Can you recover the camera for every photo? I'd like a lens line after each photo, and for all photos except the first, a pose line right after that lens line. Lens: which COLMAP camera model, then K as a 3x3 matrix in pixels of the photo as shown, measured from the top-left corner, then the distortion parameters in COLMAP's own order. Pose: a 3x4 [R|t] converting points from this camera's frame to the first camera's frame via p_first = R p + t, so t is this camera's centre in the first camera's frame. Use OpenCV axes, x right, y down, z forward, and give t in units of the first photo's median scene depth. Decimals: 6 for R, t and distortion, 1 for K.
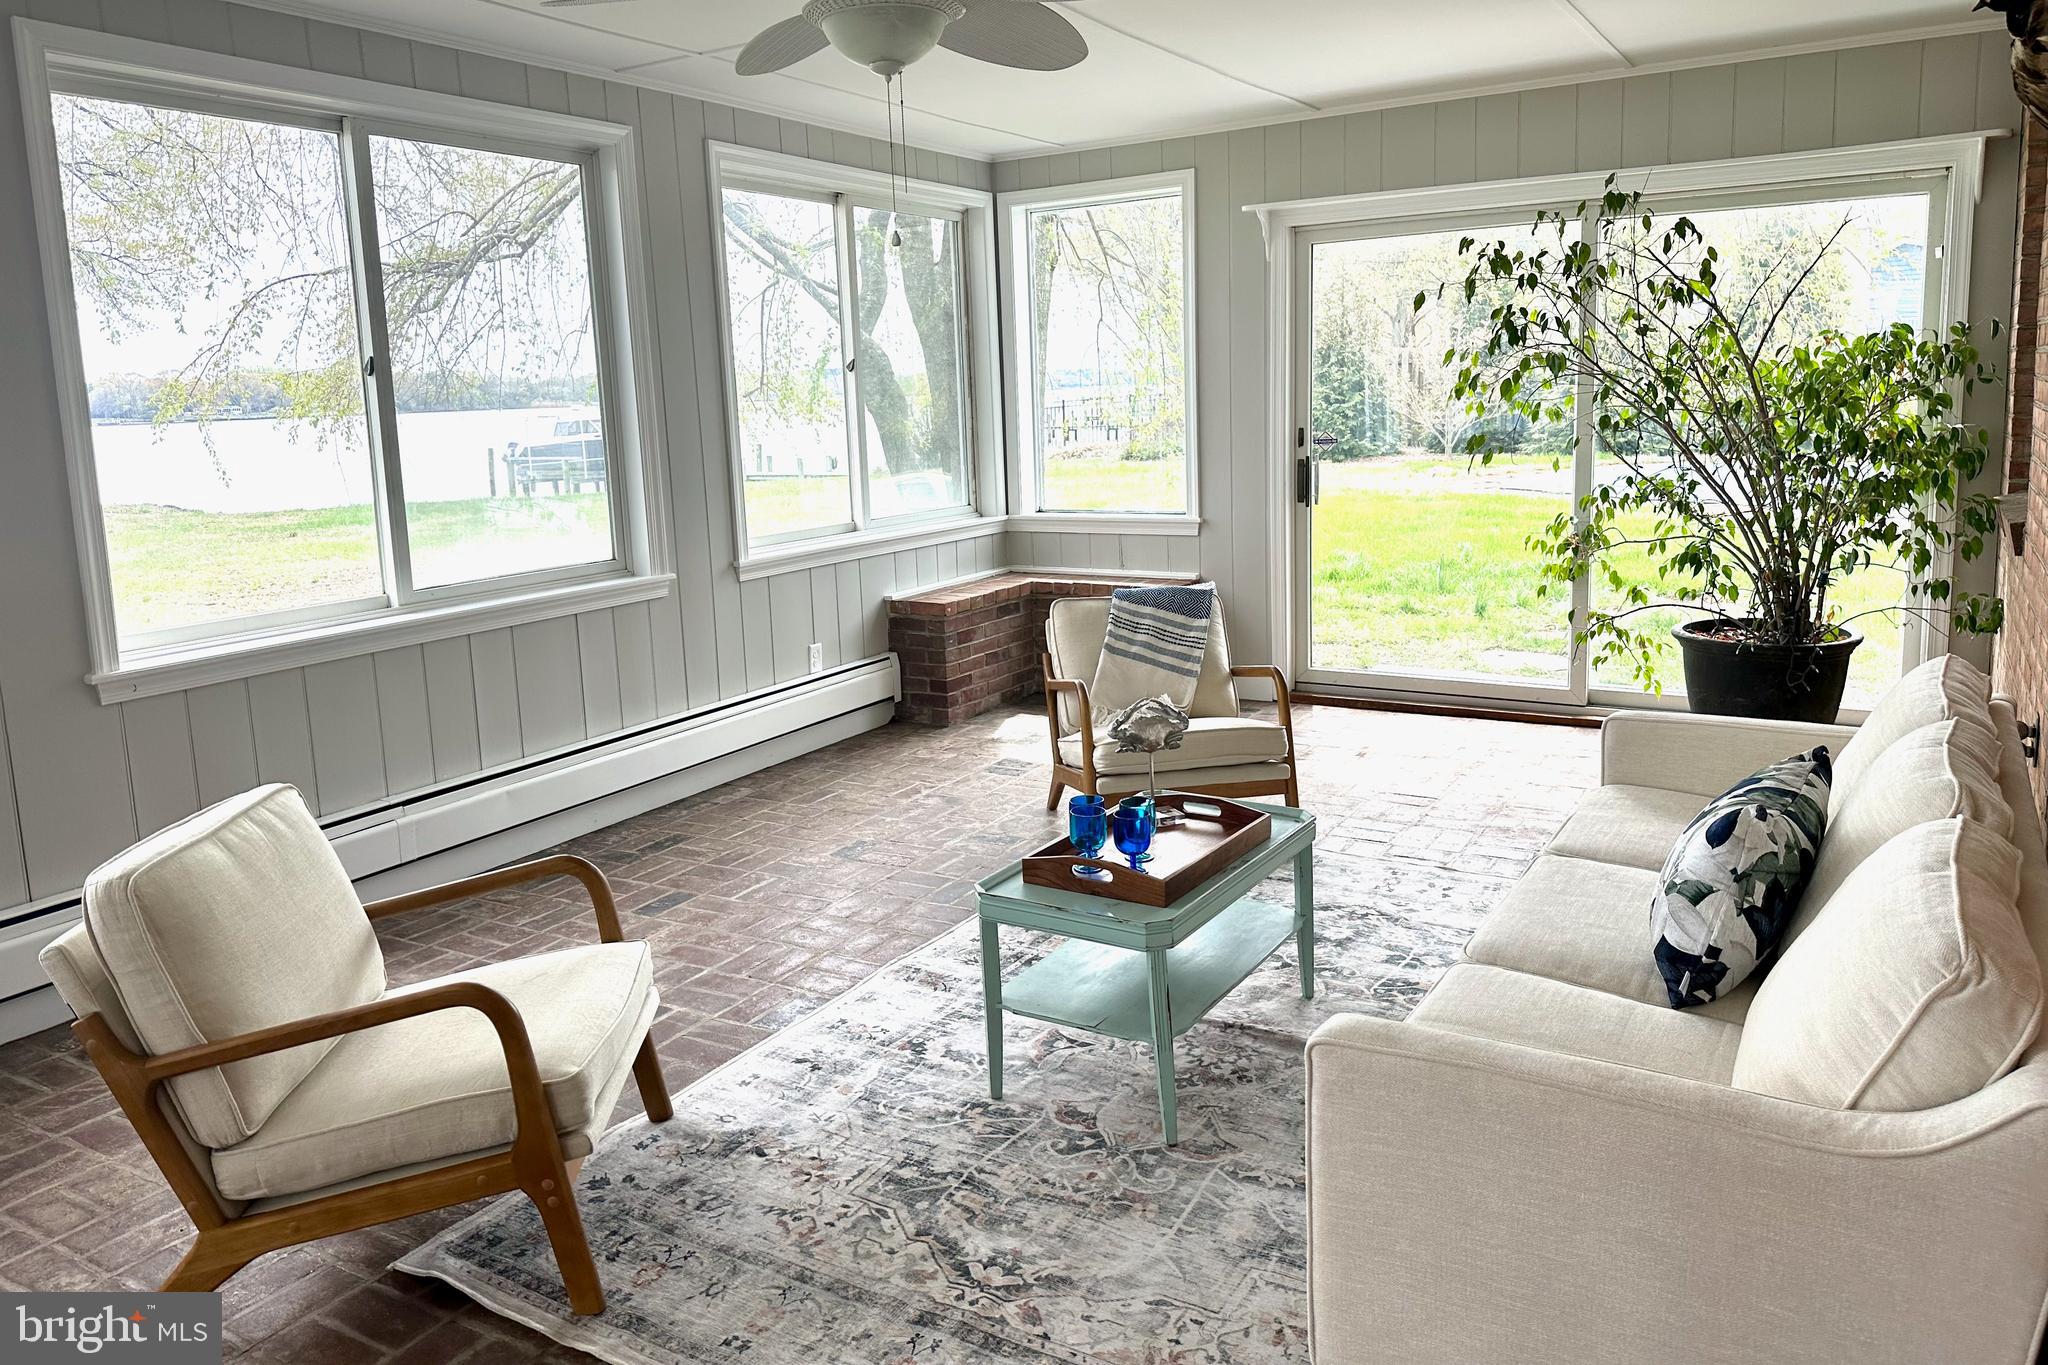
lens RADIAL K [[1414.1, 0, 1022.9], [0, 1414.1, 629.8], [0, 0, 1]] dist [0.146721, -0.000481]
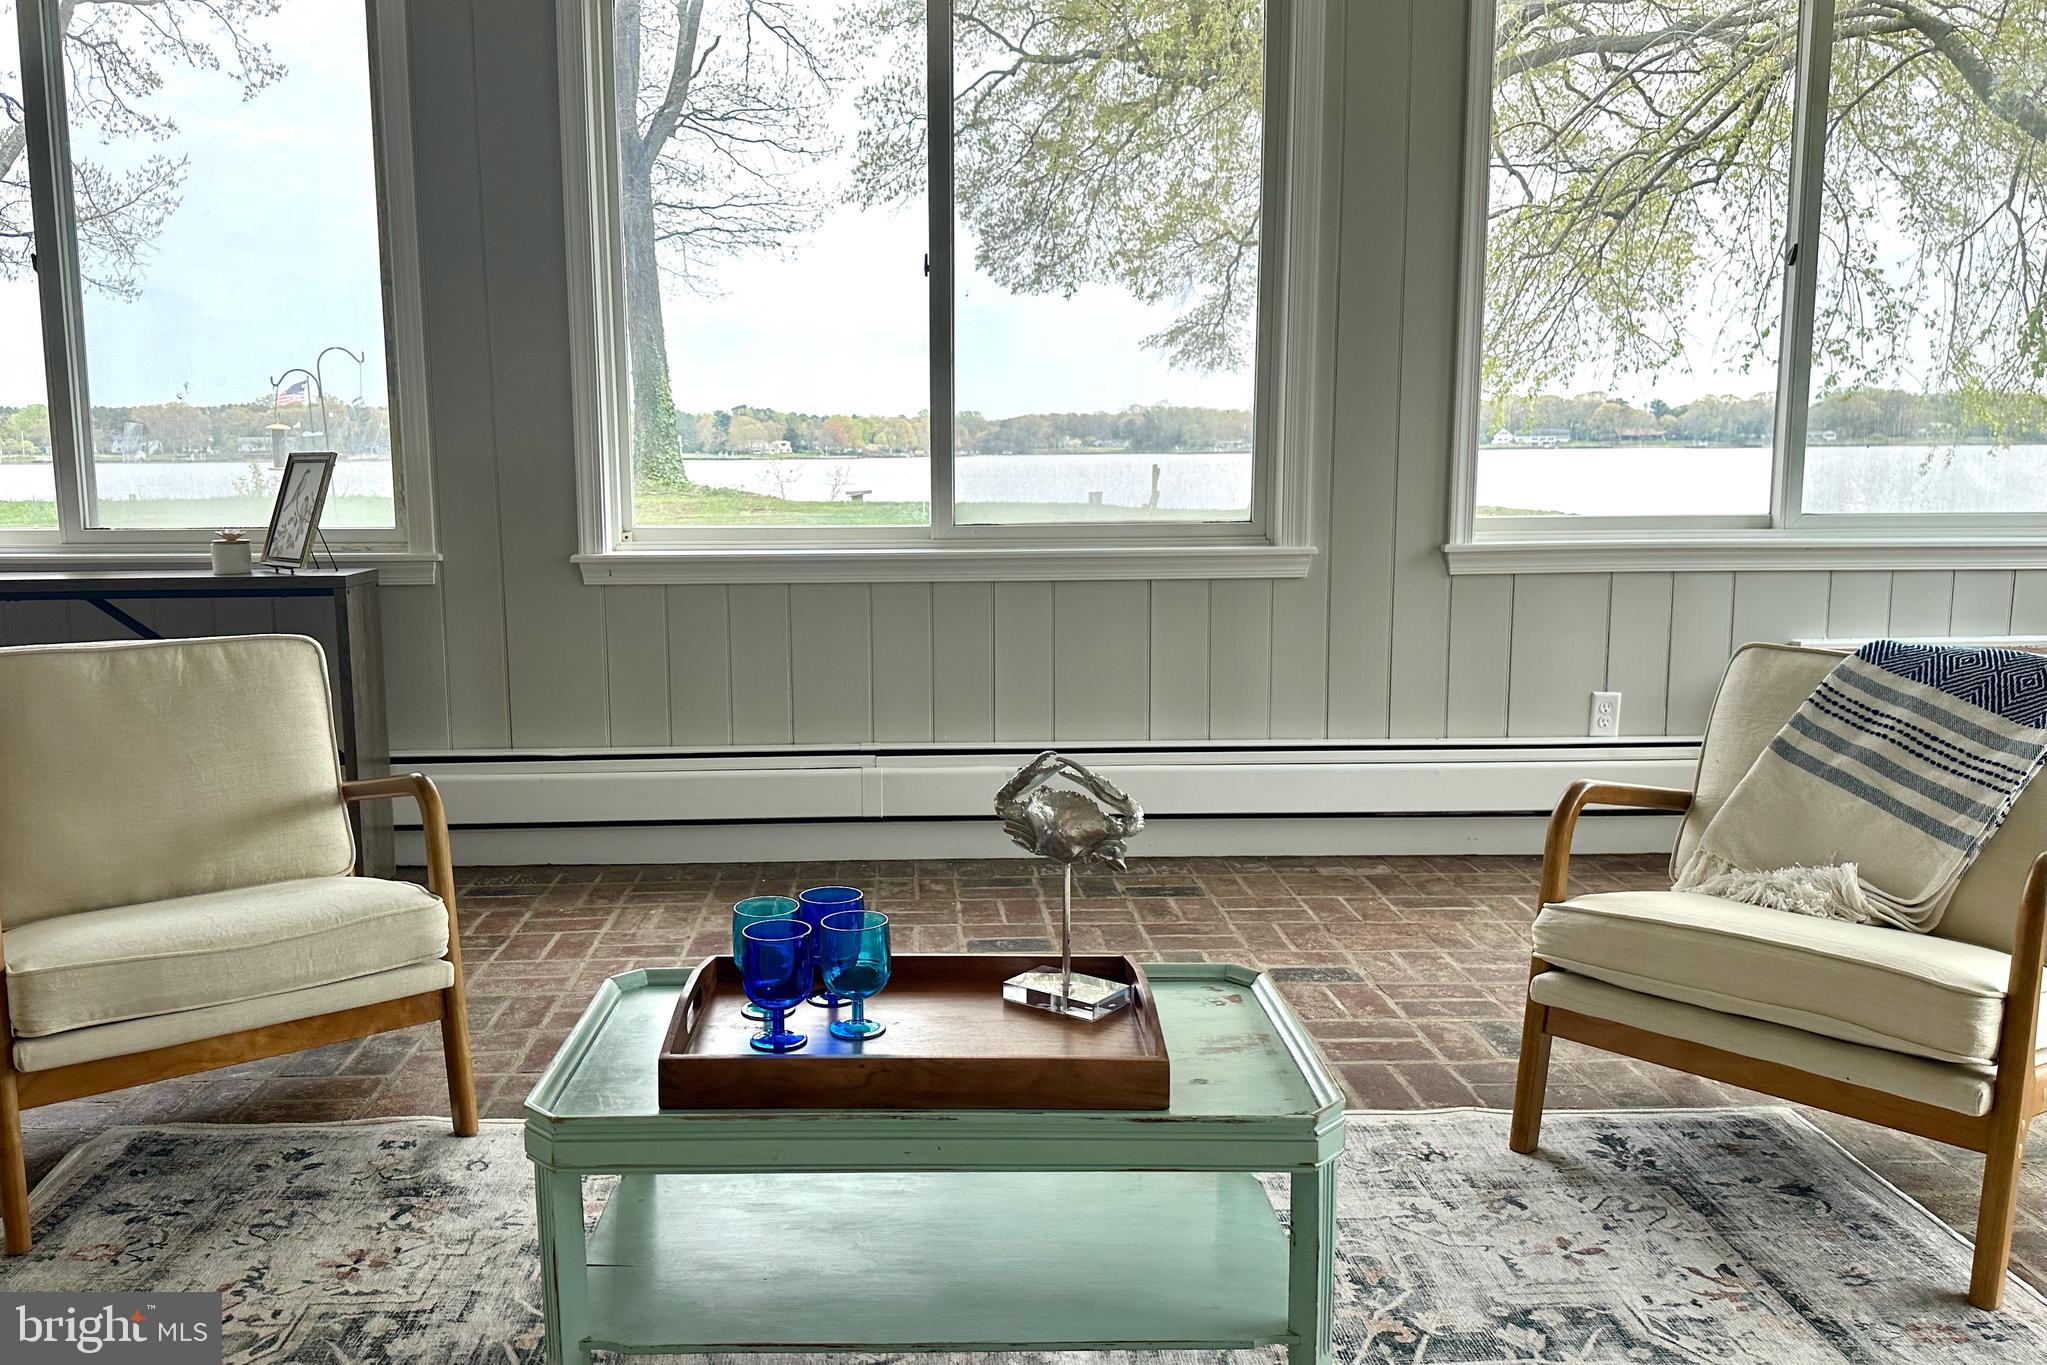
lens RADIAL K [[1562.2, 0, 941.6], [0, 1562.2, 673.1], [0, 0, 1]] dist [0.157274, -0.268965]
pose [[0.542245, 0.152247, -0.826312, 0.366272], [-0.152449, 0.984951, 0.081435, -0.013863], [0.826274, 0.081812, 0.557295, 0.451501]]
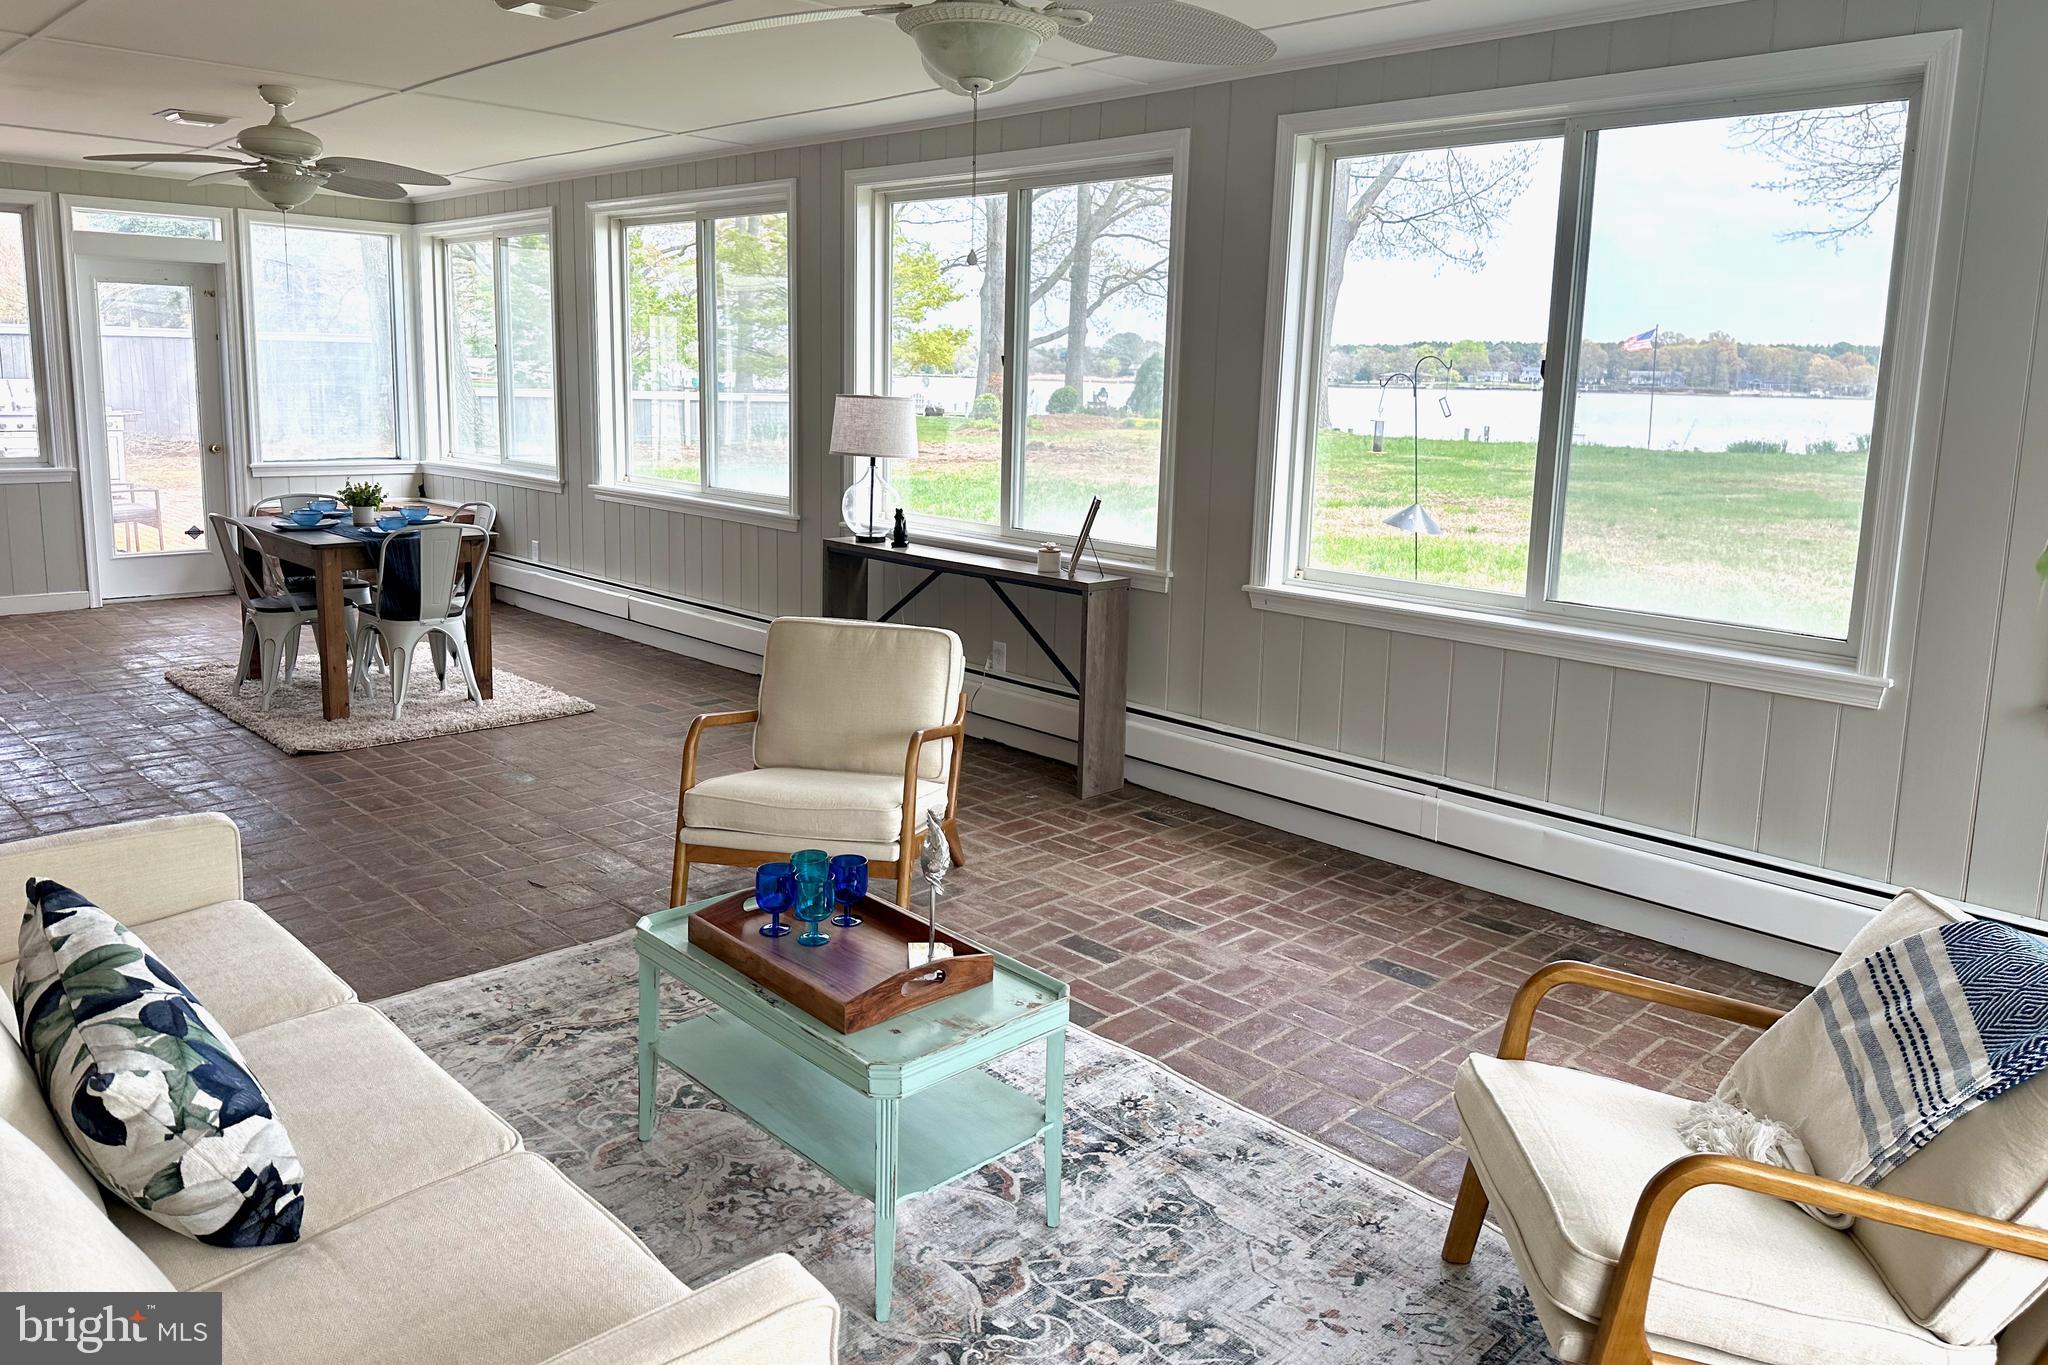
lens RADIAL K [[1437.6, 0, 1020.8], [0, 1437.6, 605.0], [0, 0, 1]] dist [0.170157, -0.240024]
pose [[-0.238080, 0.189443, -0.952591, 0.585629], [-0.177578, 0.955770, 0.234457, -0.186146], [0.954874, 0.224979, -0.193909, 0.824200]]
